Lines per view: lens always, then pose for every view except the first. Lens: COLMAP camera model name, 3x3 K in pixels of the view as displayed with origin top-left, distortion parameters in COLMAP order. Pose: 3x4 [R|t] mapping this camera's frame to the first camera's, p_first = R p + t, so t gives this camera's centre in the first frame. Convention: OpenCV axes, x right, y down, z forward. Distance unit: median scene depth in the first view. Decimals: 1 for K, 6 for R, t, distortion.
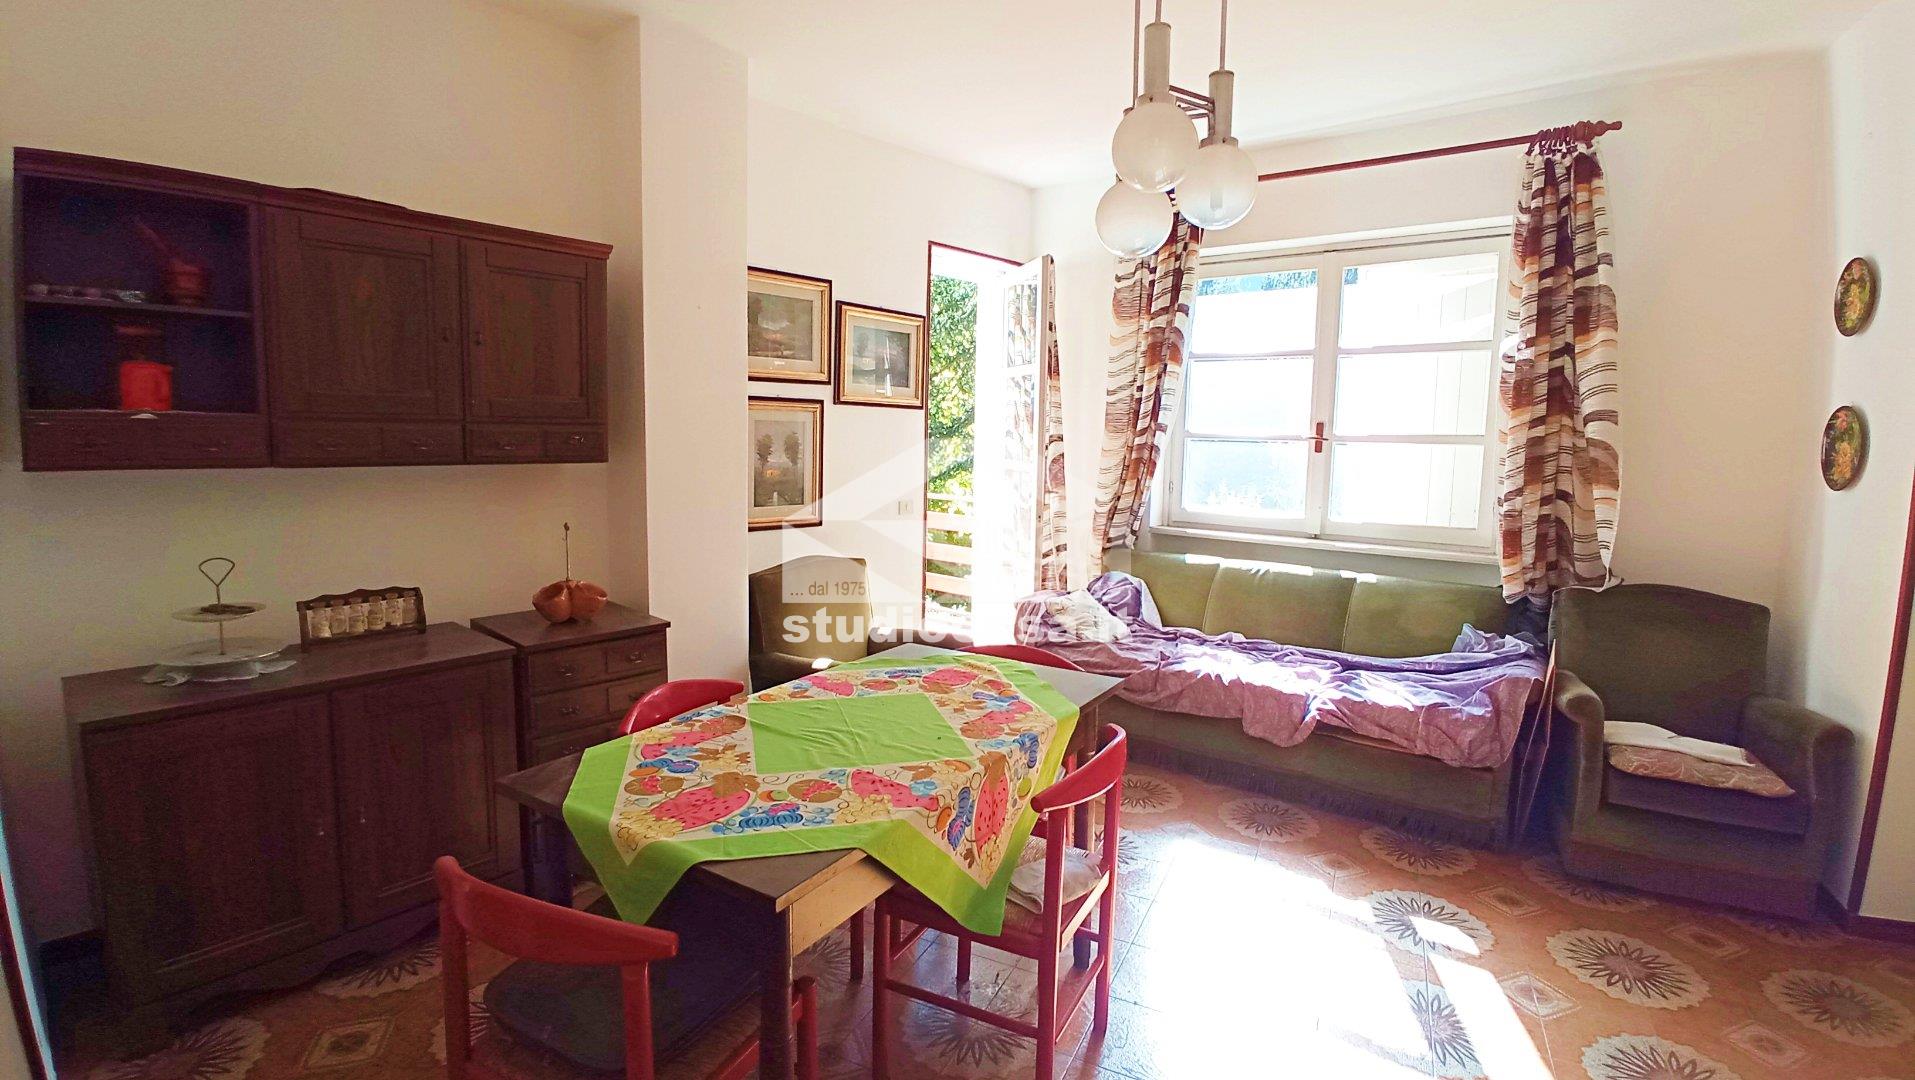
lens RADIAL K [[865.6, 0, 959.0], [0, 865.6, 530.3], [0, 0, 1]] dist [-0.042577, 0.017858]
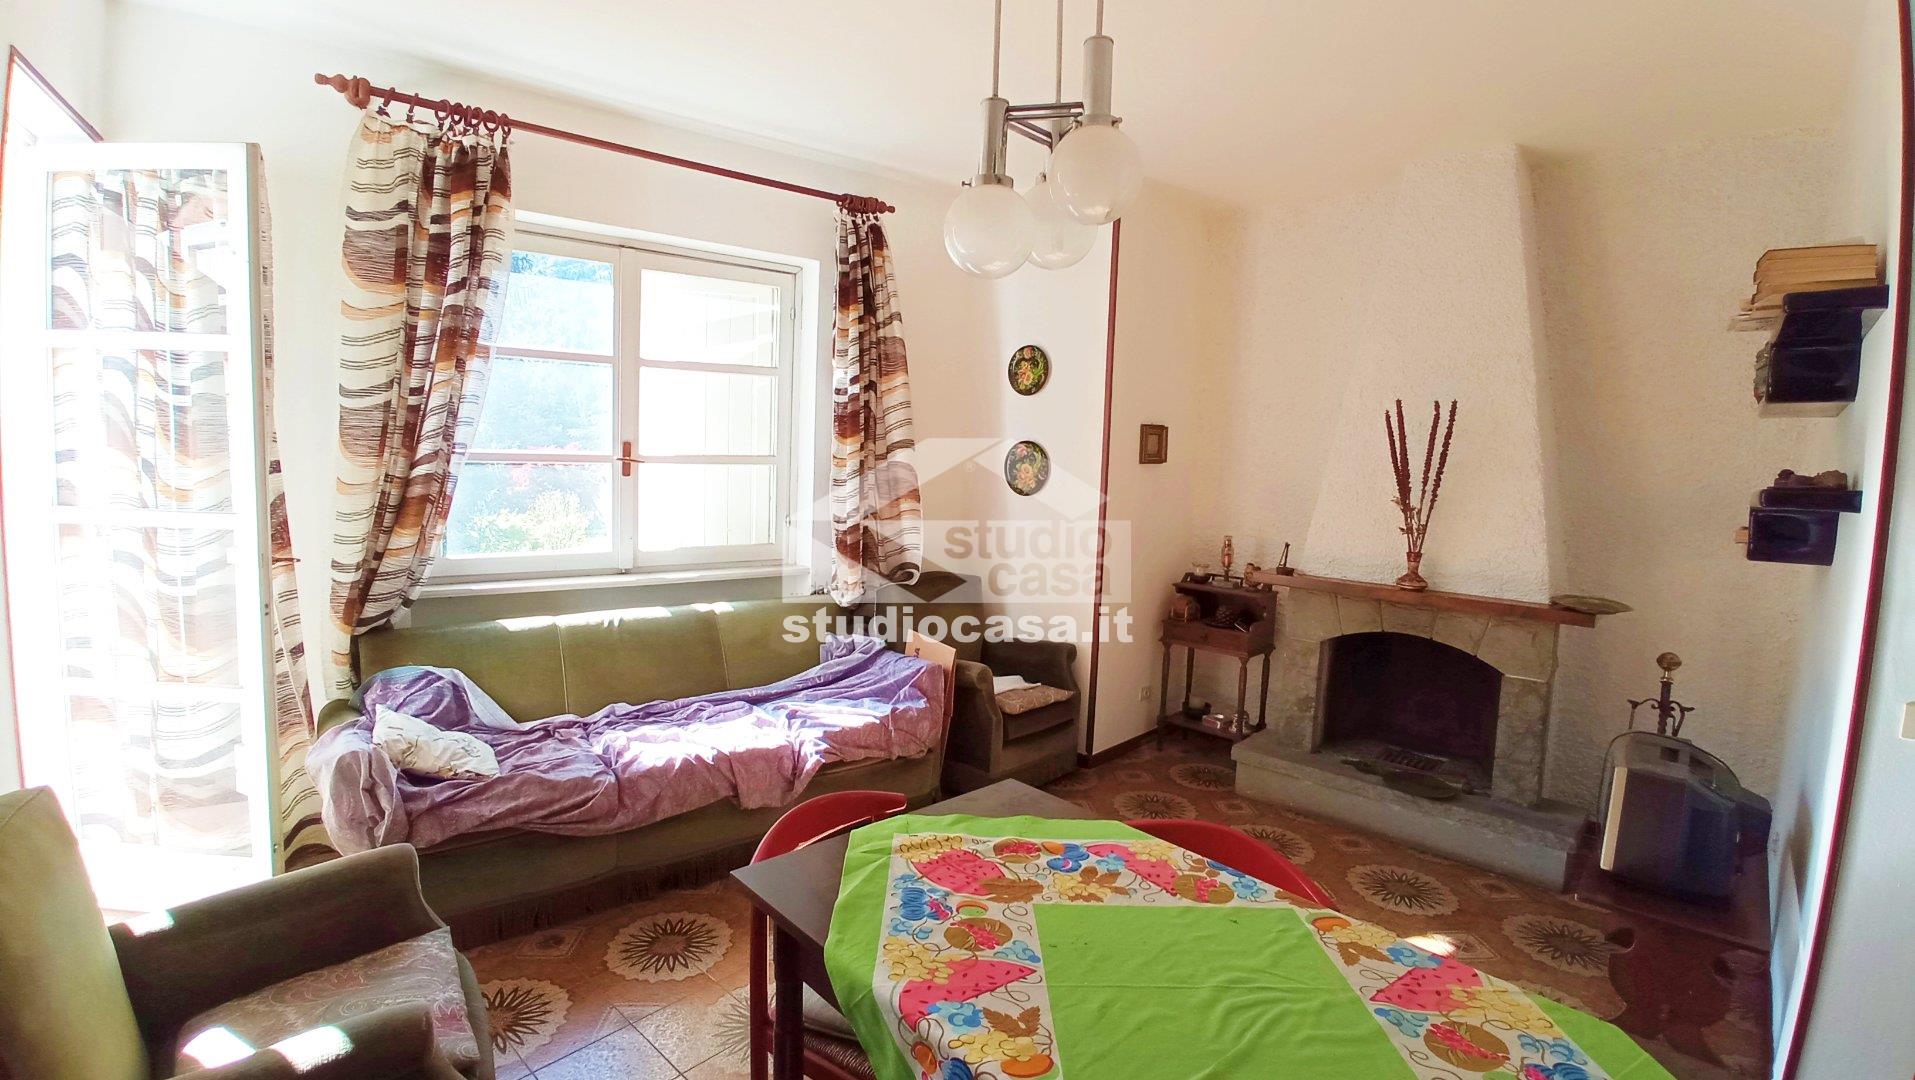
lens RADIAL K [[865.6, 0, 959.0], [0, 865.6, 530.3], [0, 0, 1]] dist [-0.042577, 0.017858]
pose [[0.272959, -0.100132, 0.956800, -0.431871], [0.083115, 0.993304, 0.080241, -0.100851], [-0.958428, 0.057622, 0.279454, 0.560514]]
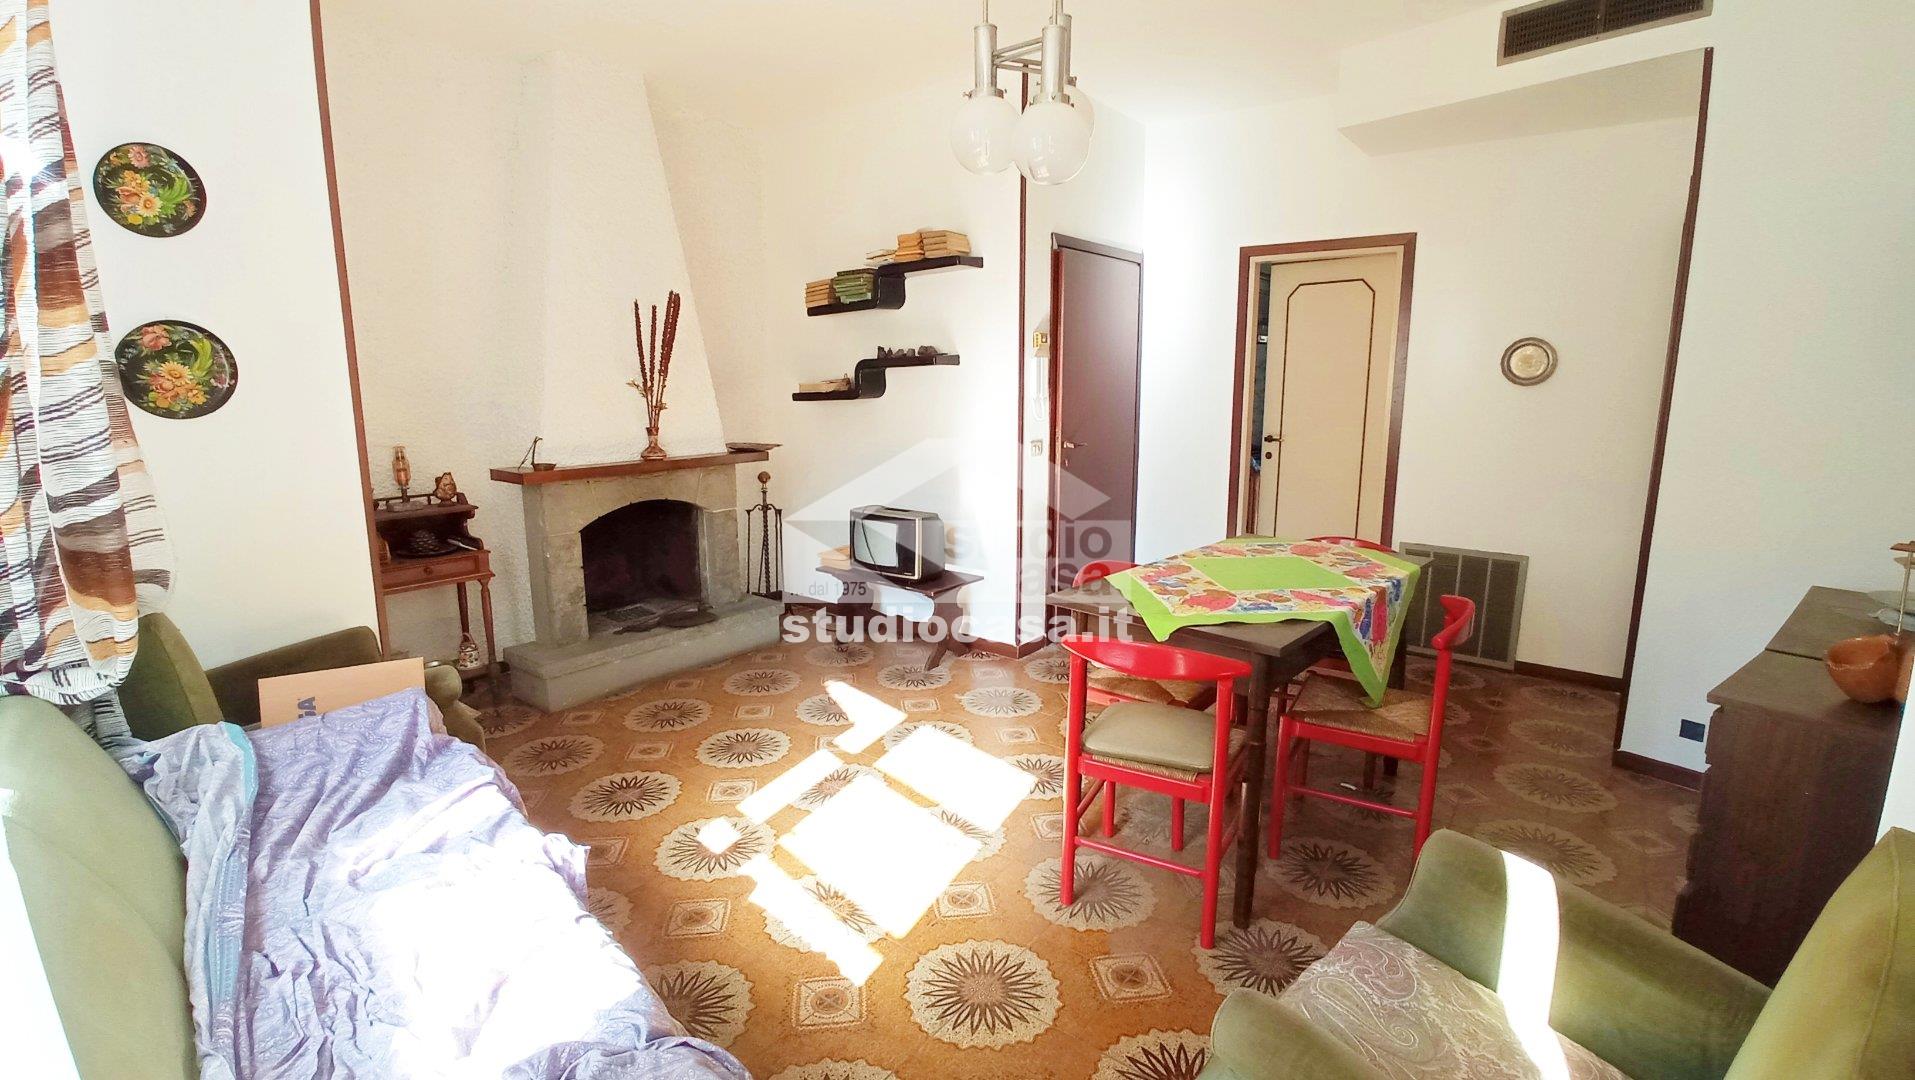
lens RADIAL K [[865.6, 0, 959.0], [0, 865.6, 530.3], [0, 0, 1]] dist [-0.042577, 0.017858]
pose [[-0.979994, -0.048965, 0.192908, 0.064336], [0.009769, 0.956262, 0.292350, -0.156048], [-0.198785, 0.288386, -0.936653, 1.425812]]
